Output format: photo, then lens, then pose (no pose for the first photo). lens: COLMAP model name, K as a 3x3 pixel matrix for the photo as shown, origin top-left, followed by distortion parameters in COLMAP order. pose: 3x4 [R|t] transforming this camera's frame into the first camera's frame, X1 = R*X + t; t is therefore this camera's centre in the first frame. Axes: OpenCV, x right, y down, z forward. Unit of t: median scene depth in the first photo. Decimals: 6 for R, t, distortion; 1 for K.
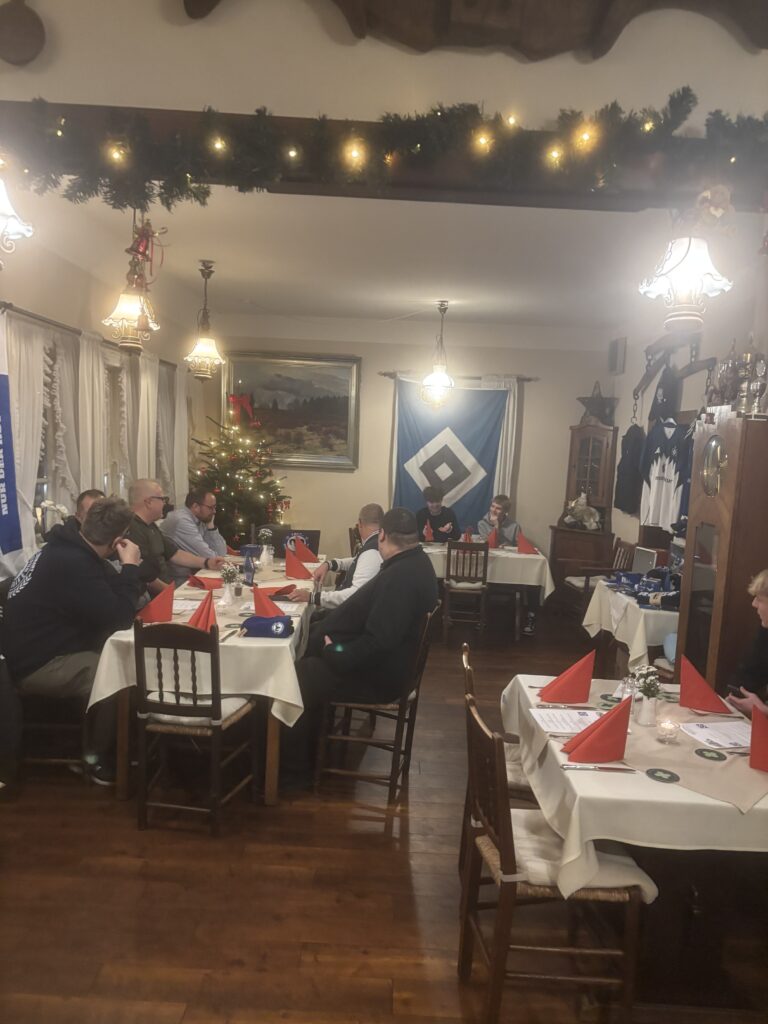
lens RADIAL K [[775.3, 0, 388.1], [0, 775.3, 516.0], [0, 0, 1]] dist [-0.004776, 0.010313]
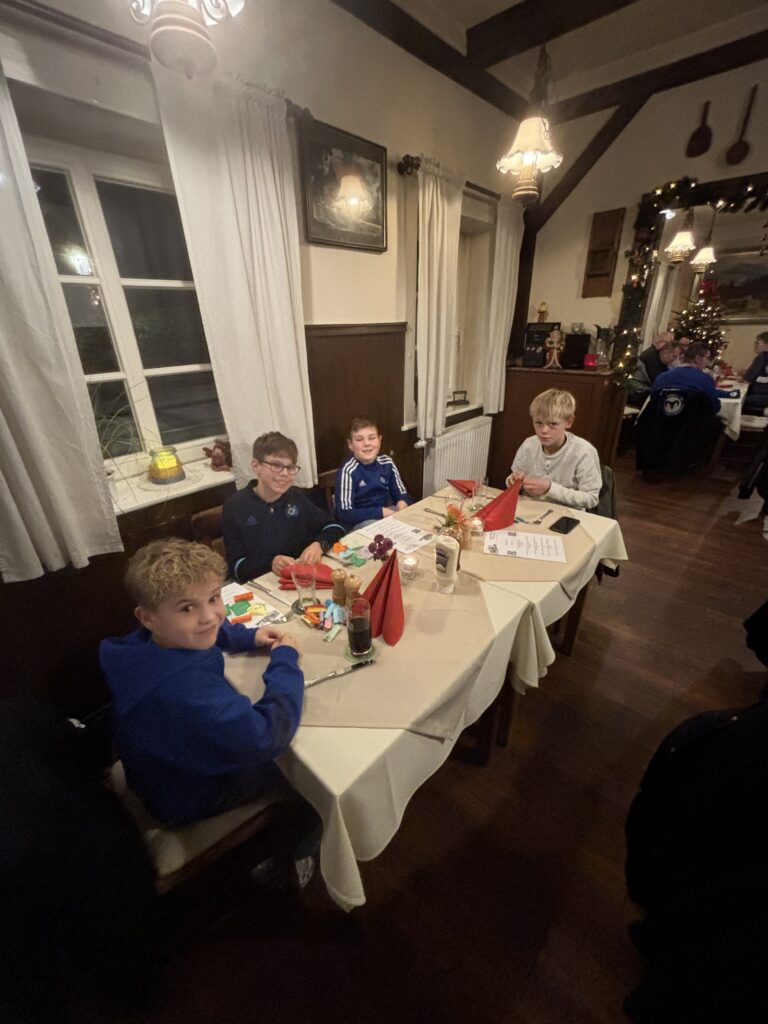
lens RADIAL K [[414.2, 0, 386.8], [0, 414.2, 517.9], [0, 0, 1]] dist [-0.002057, -0.000227]
pose [[0.744515, 0.216655, -0.631473, -0.025447], [0.007190, 0.943220, 0.332091, 0.035030], [0.667568, -0.251787, 0.700683, -0.273320]]
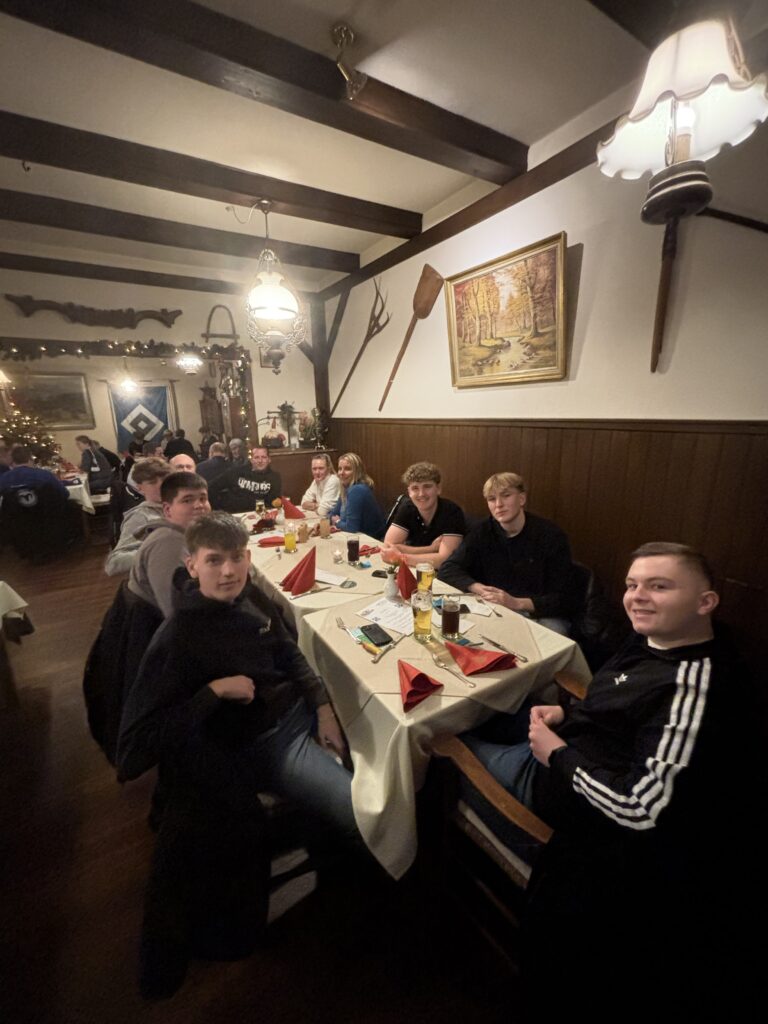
lens RADIAL K [[414.2, 0, 384.3], [0, 414.2, 509.2], [0, 0, 1]] dist [-0.002057, -0.000227]
pose [[0.842035, -0.192841, 0.503775, 0.011976], [0.114630, 0.976553, 0.182219, 0.043203], [-0.527103, -0.095687, 0.844397, -0.401371]]
